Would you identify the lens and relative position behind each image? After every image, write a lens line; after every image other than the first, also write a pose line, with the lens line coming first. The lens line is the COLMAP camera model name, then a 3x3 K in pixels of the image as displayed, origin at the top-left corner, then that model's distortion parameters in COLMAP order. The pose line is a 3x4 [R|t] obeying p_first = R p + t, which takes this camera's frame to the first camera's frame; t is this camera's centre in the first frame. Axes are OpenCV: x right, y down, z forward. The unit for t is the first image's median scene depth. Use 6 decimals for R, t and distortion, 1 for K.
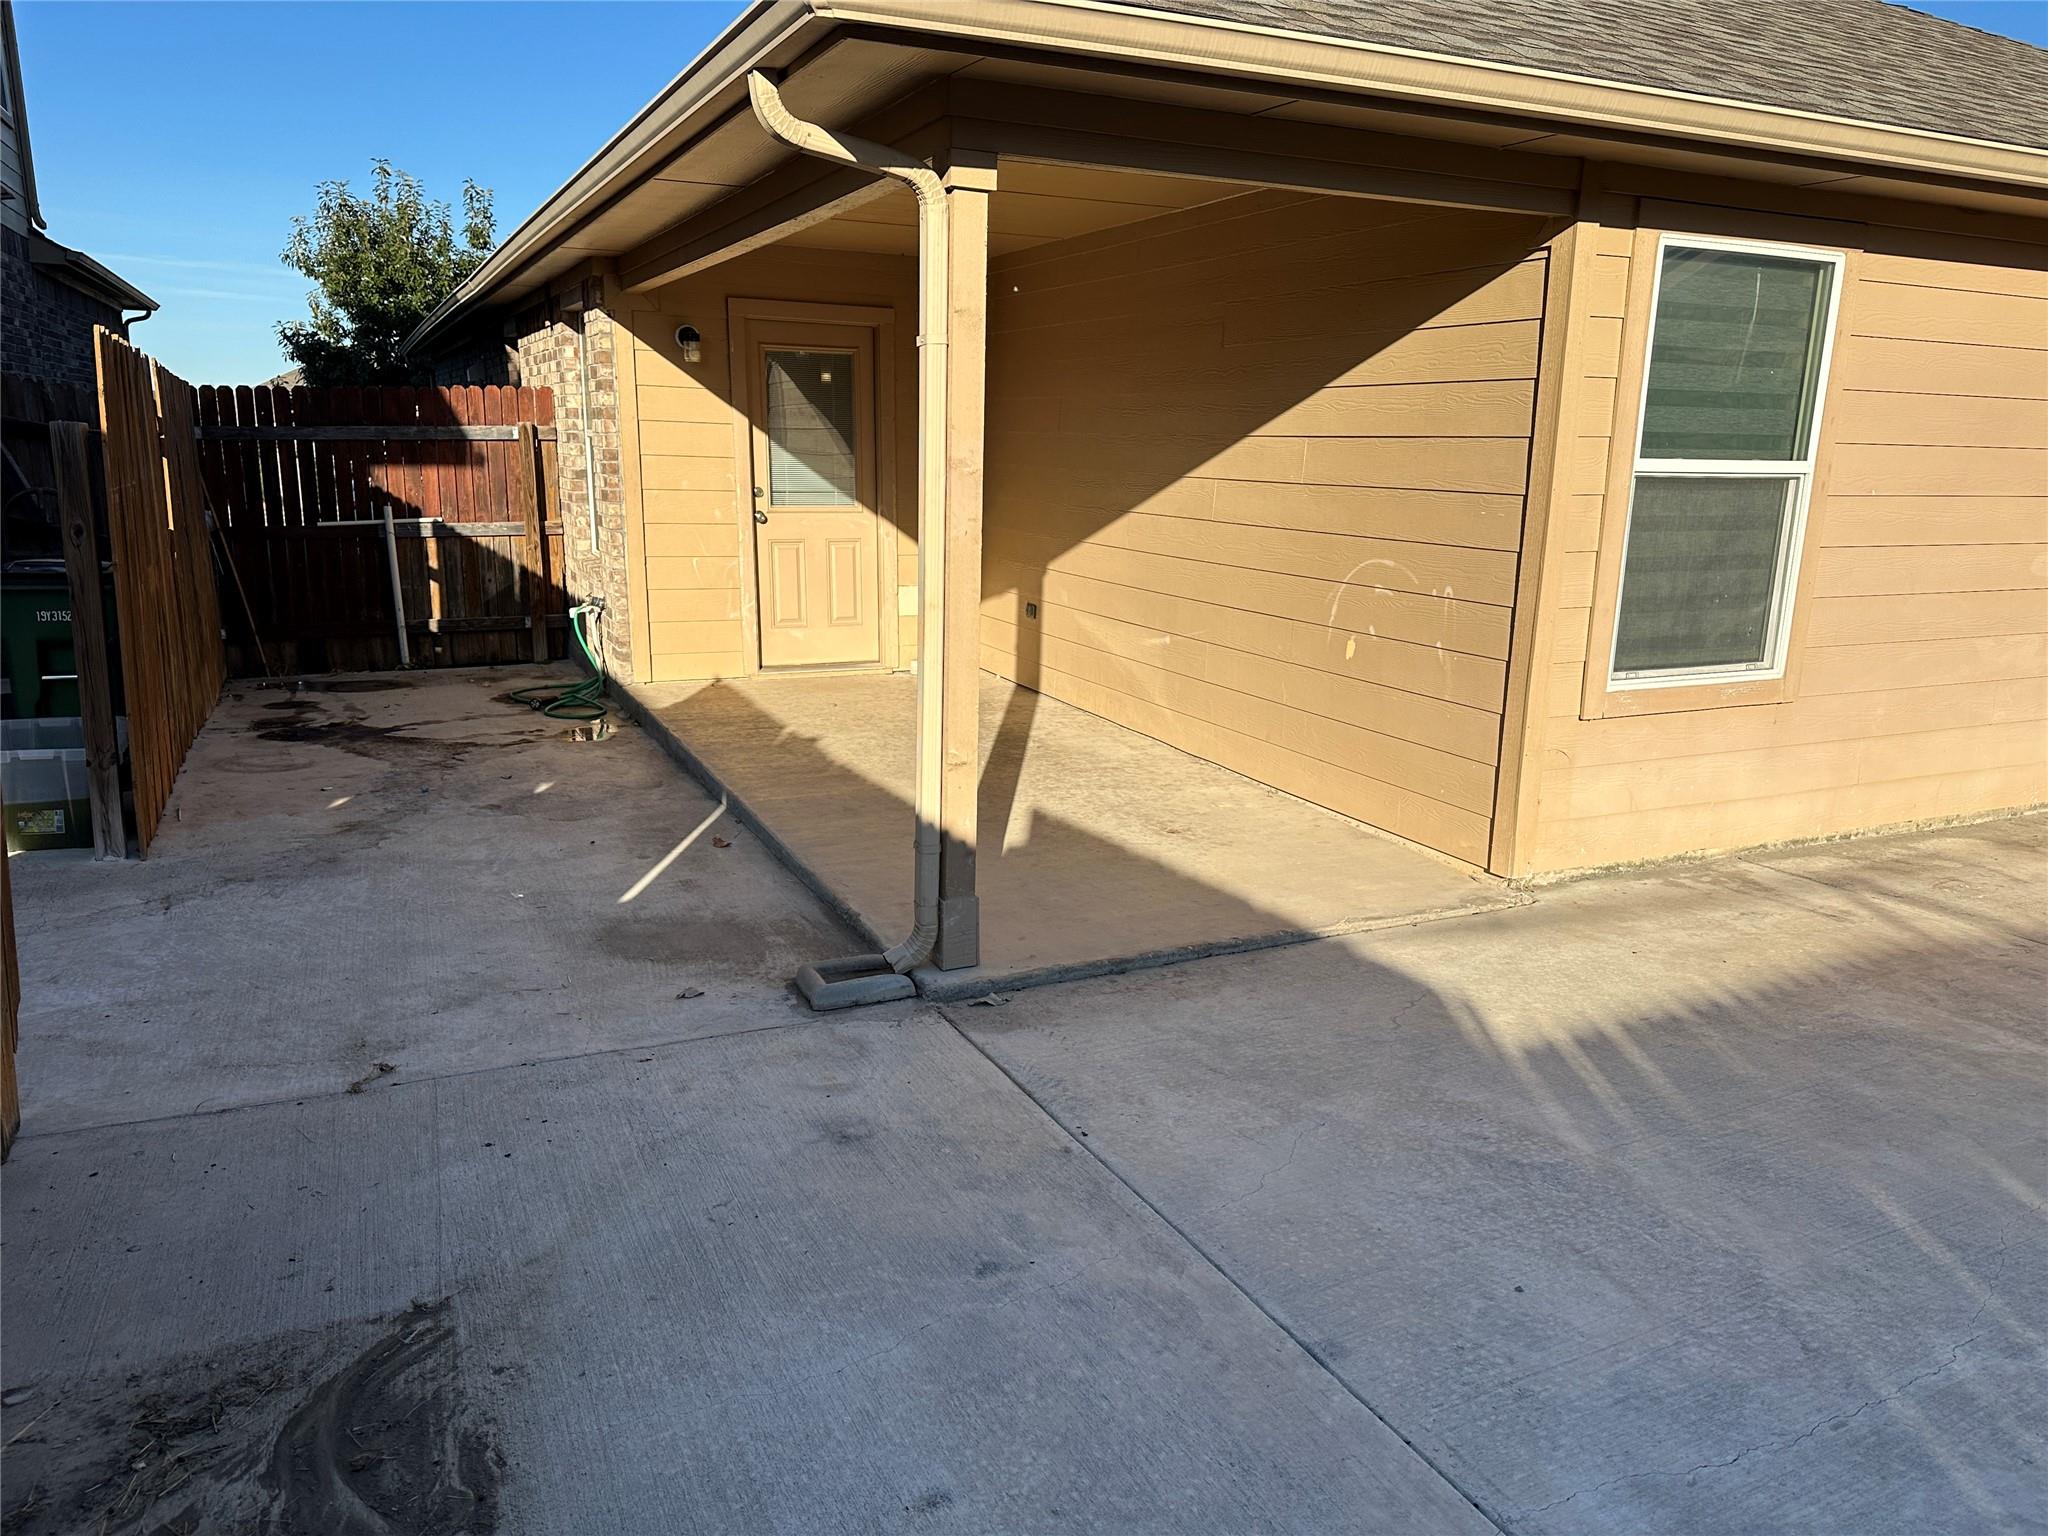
lens RADIAL K [[1435.8, 0, 1028.3], [0, 1435.8, 779.4], [0, 0, 1]] dist [0.067005, -0.073601]
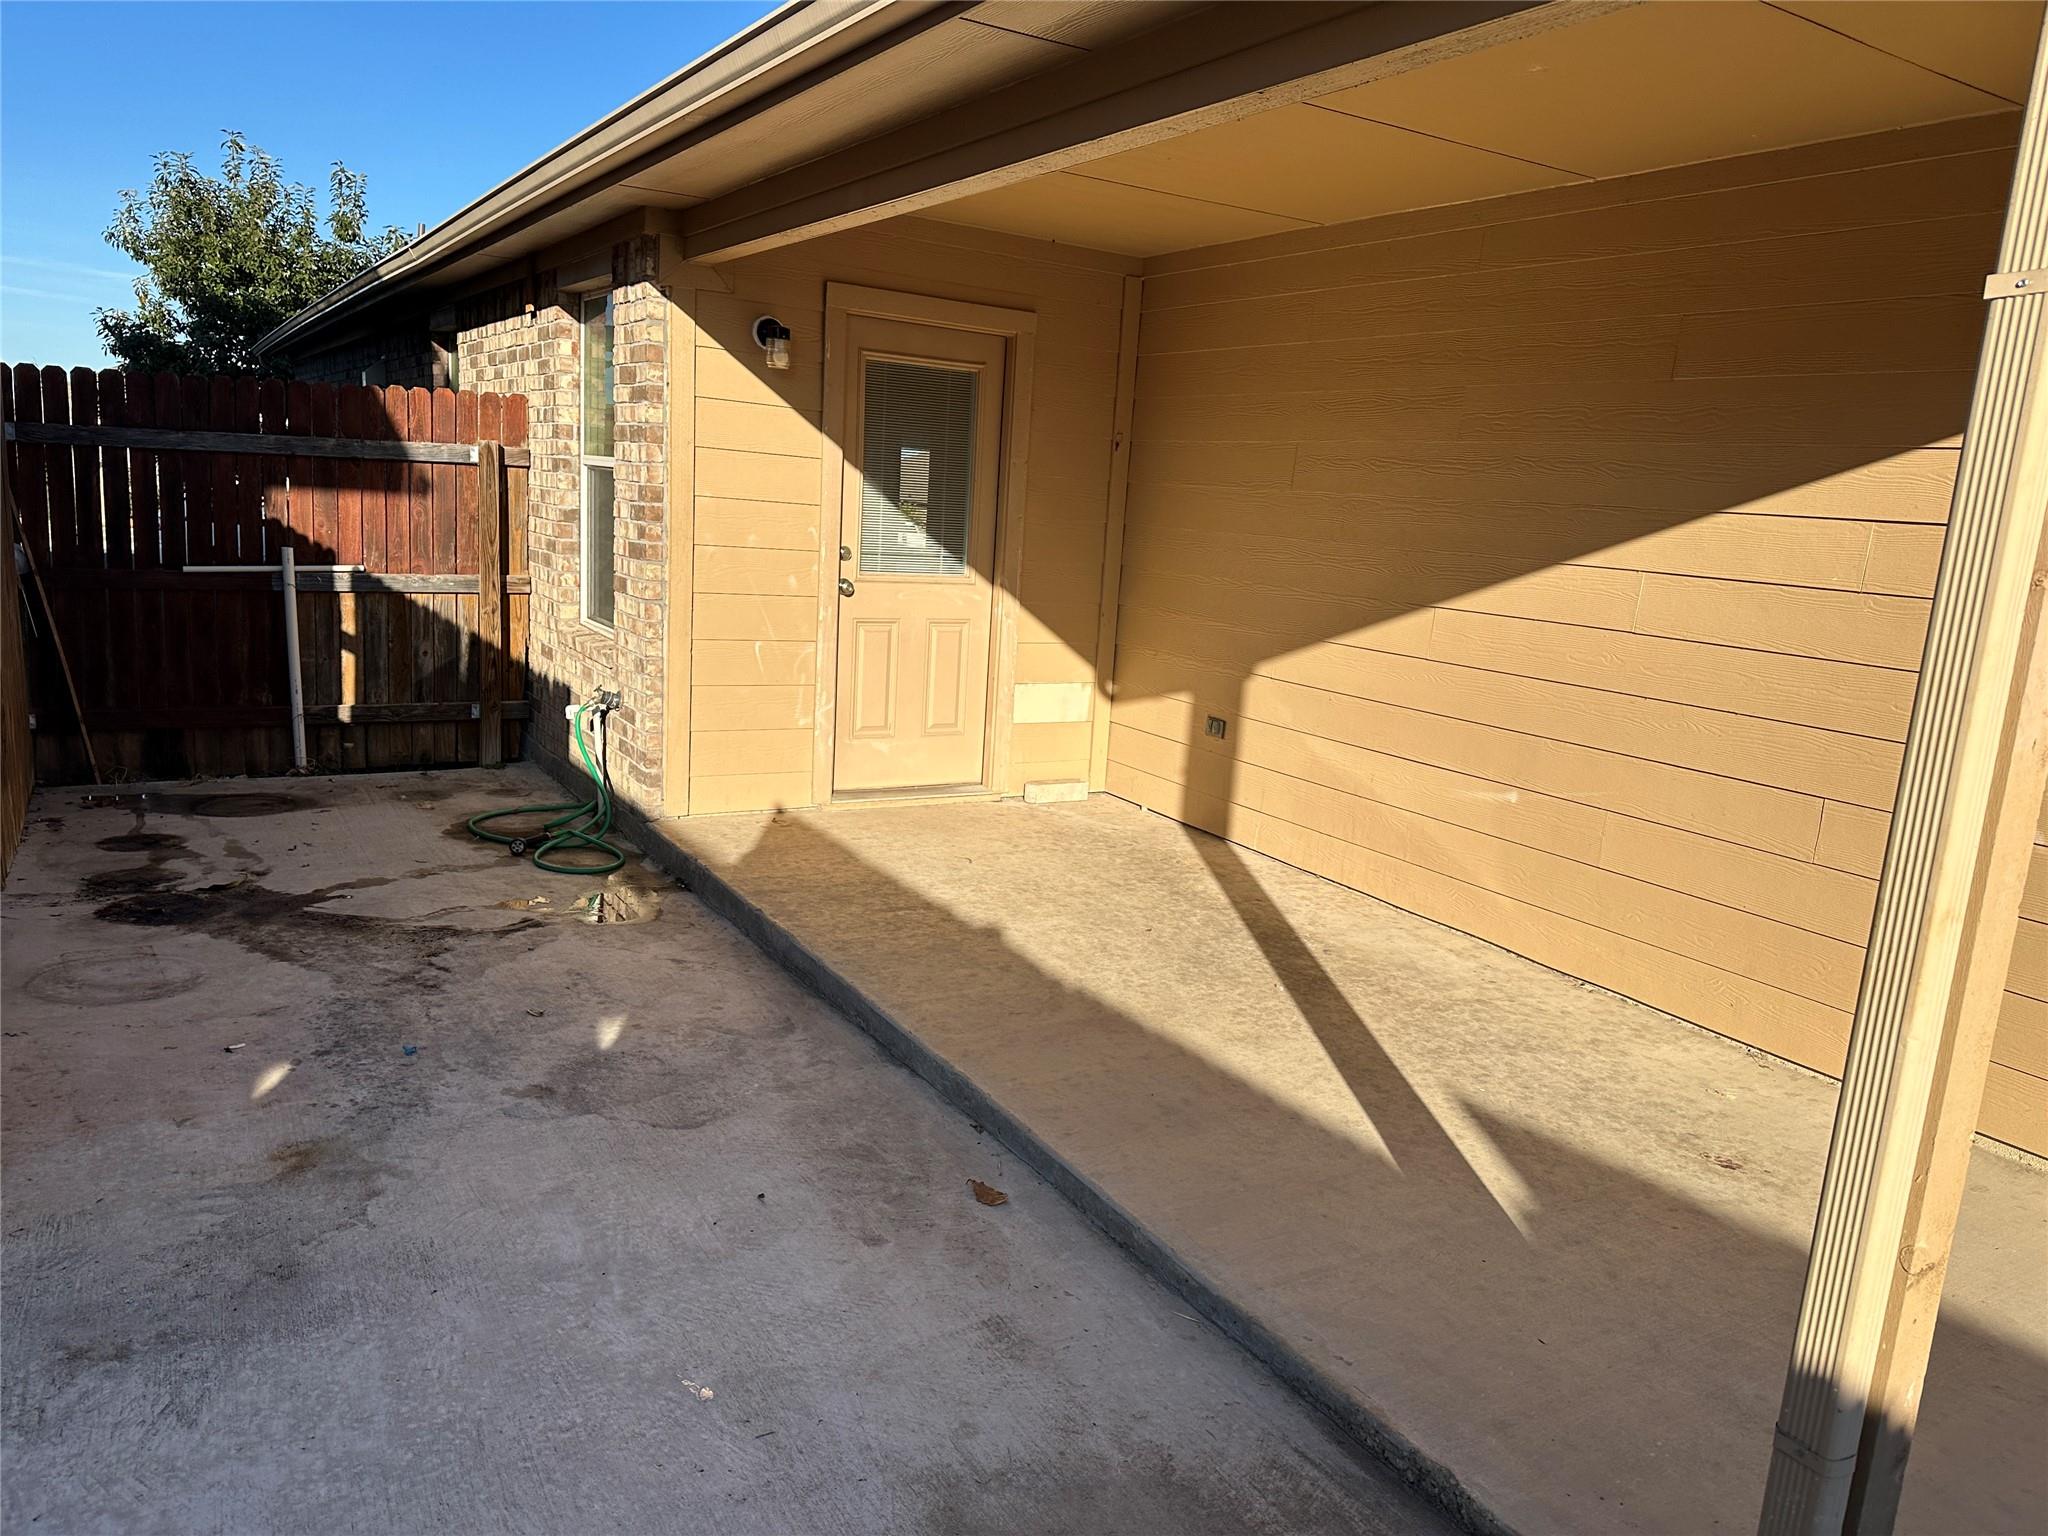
lens RADIAL K [[1435.8, 0, 1023.6], [0, 1435.8, 759.0], [0, 0, 1]] dist [0.067005, -0.073601]
pose [[0.993378, 0.027003, 0.111675, -0.135058], [-0.021944, 0.998687, -0.046286, -0.050191], [-0.112779, 0.043529, 0.992666, 0.217026]]
